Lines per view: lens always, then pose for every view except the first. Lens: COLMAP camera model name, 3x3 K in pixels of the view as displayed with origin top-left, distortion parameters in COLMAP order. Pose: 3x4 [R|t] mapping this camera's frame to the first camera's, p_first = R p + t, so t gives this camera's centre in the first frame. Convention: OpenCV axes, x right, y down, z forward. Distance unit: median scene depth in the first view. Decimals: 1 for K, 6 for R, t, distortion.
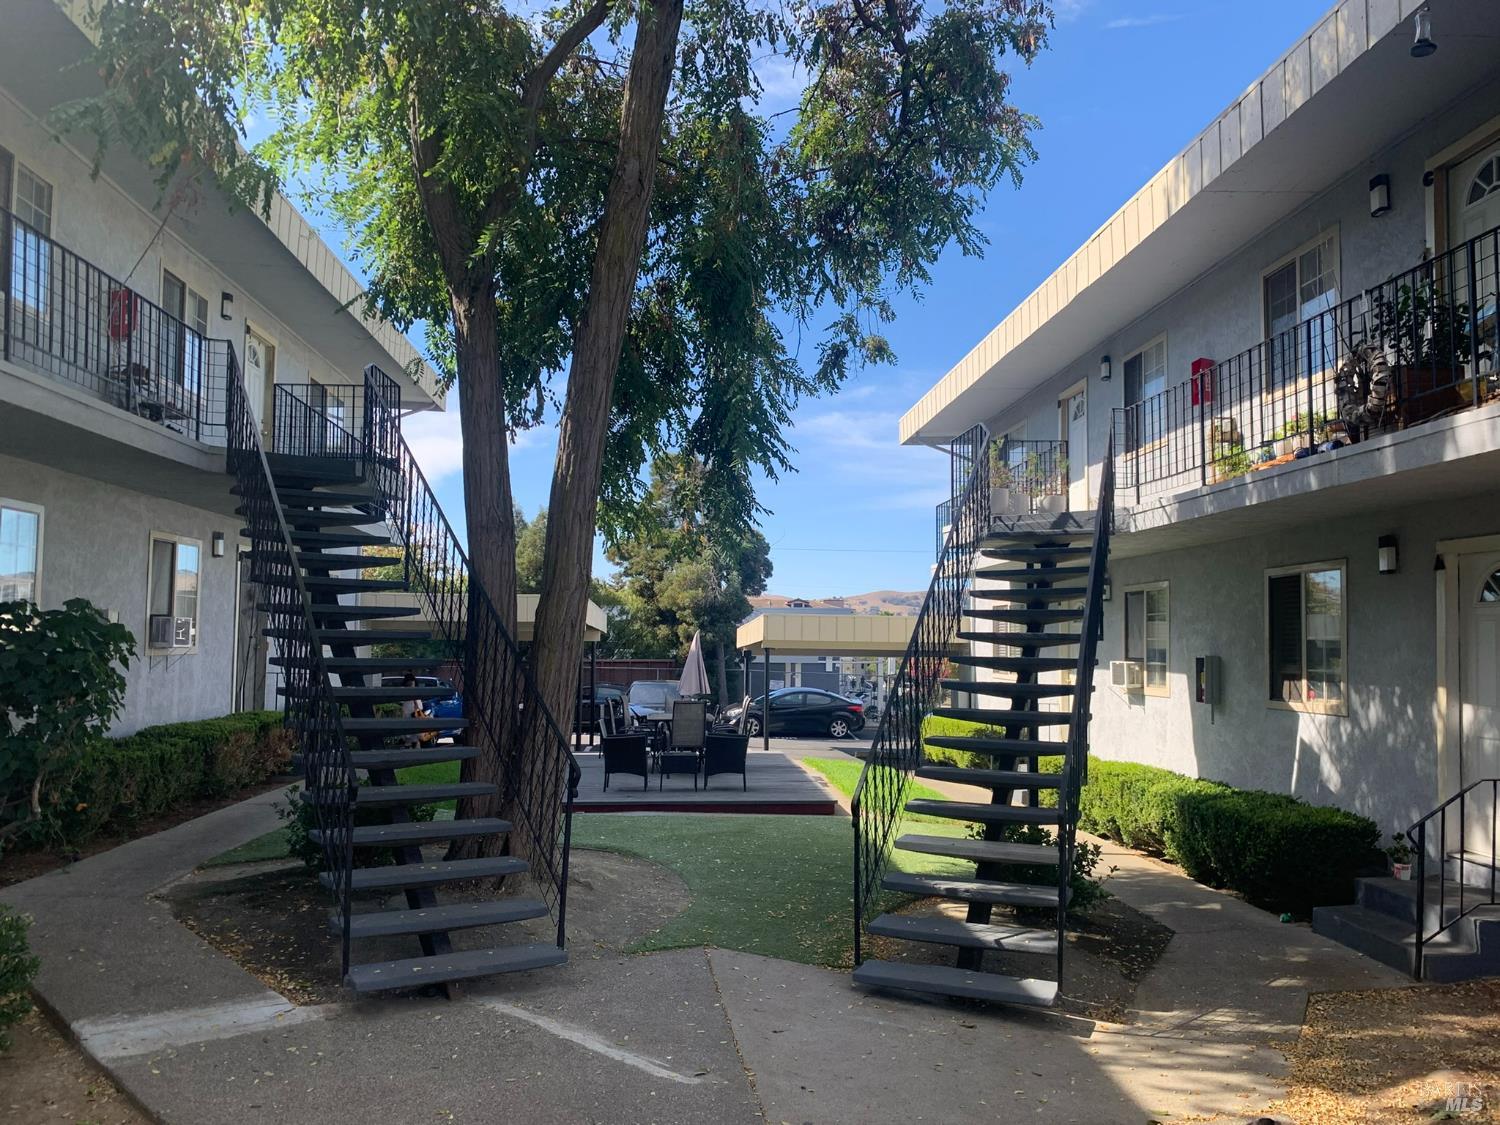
lens RADIAL K [[1140.4, 0, 760.9], [0, 1140.4, 574.0], [0, 0, 1]] dist [0.033412, -0.029821]
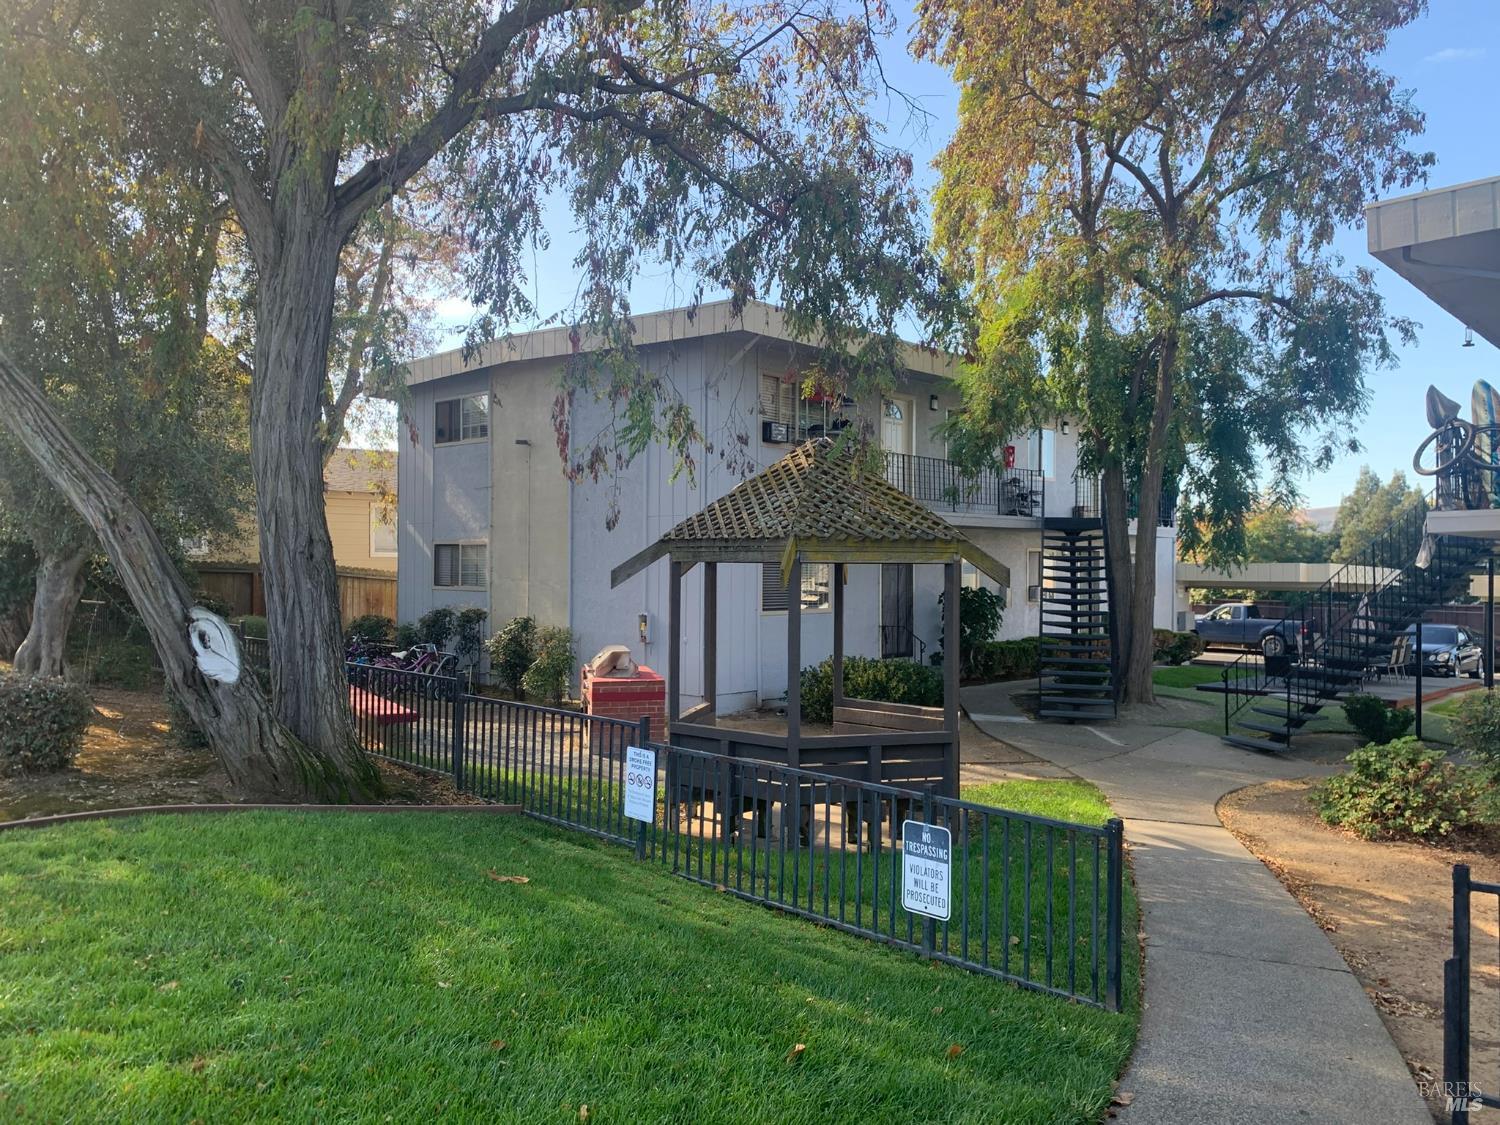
lens RADIAL K [[1140.4, 0, 758.6], [0, 1140.4, 559.5], [0, 0, 1]] dist [0.033412, -0.029821]
pose [[0.688605, -0.009265, -0.725077, 0.933177], [0.044136, 0.998600, 0.029155, -0.132900], [0.723792, -0.052078, 0.688050, -1.151819]]
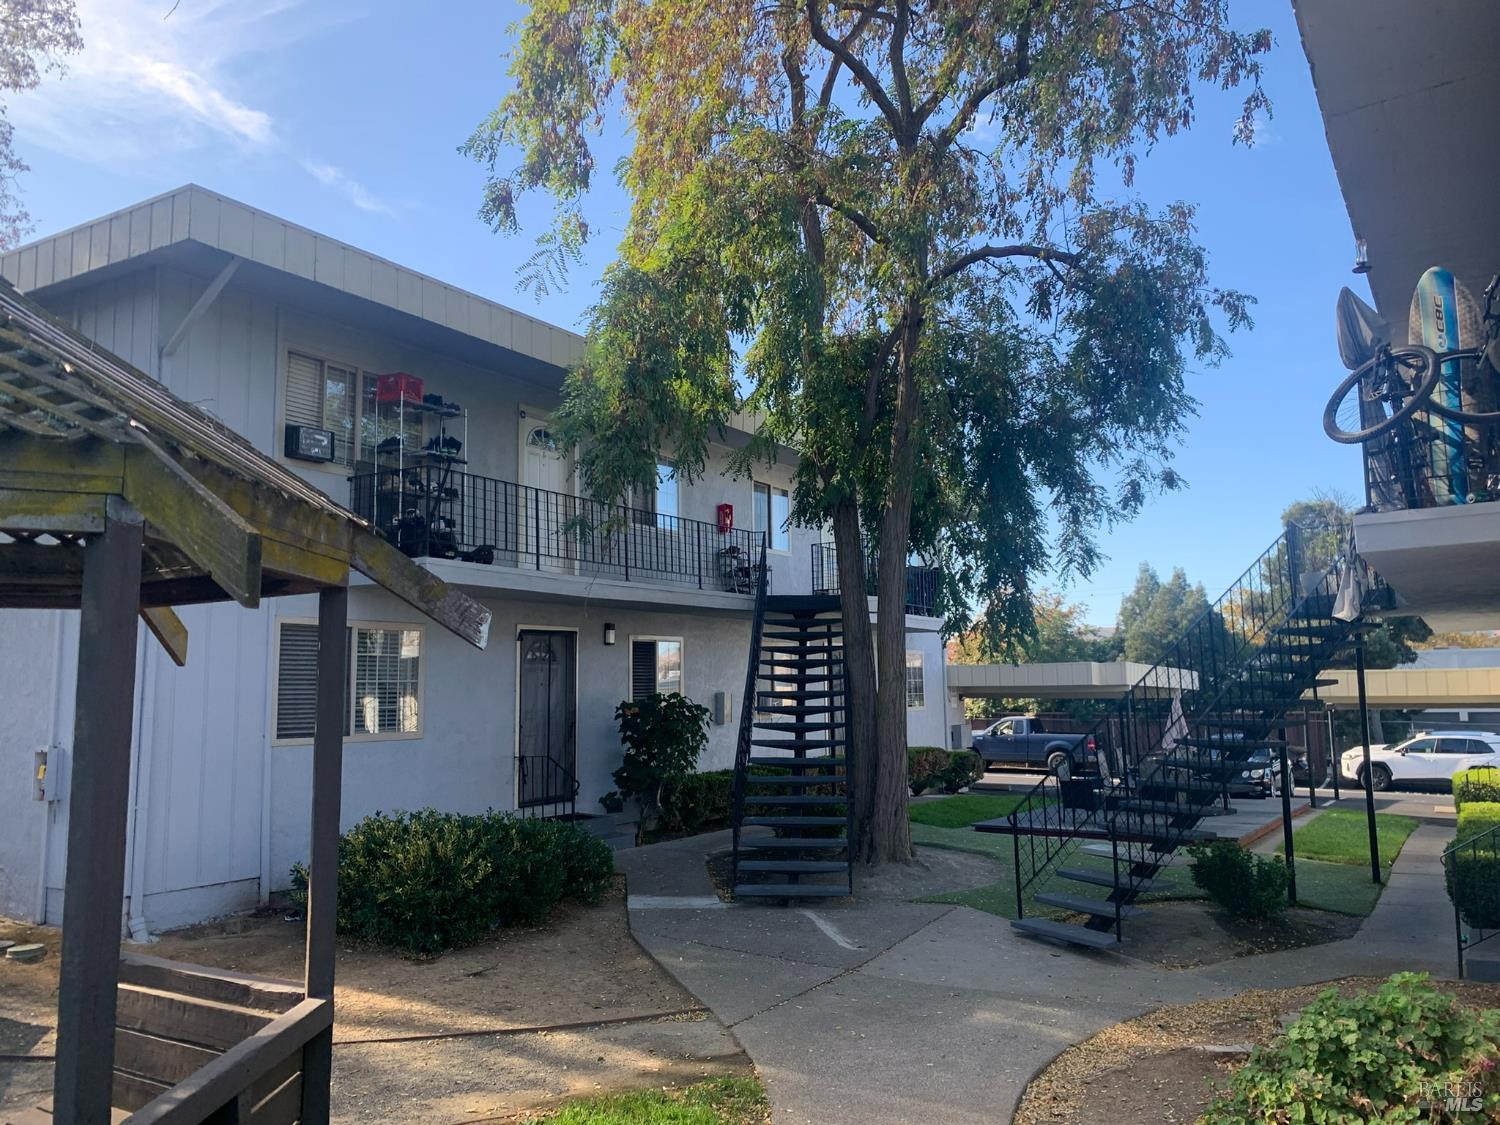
lens RADIAL K [[1140.4, 0, 743.8], [0, 1140.4, 560.4], [0, 0, 1]] dist [0.033412, -0.029821]
pose [[0.797424, -0.088499, -0.596894, 0.583395], [0.056464, 0.995790, -0.072209, -0.045960], [0.600772, 0.023879, 0.799064, -0.390689]]
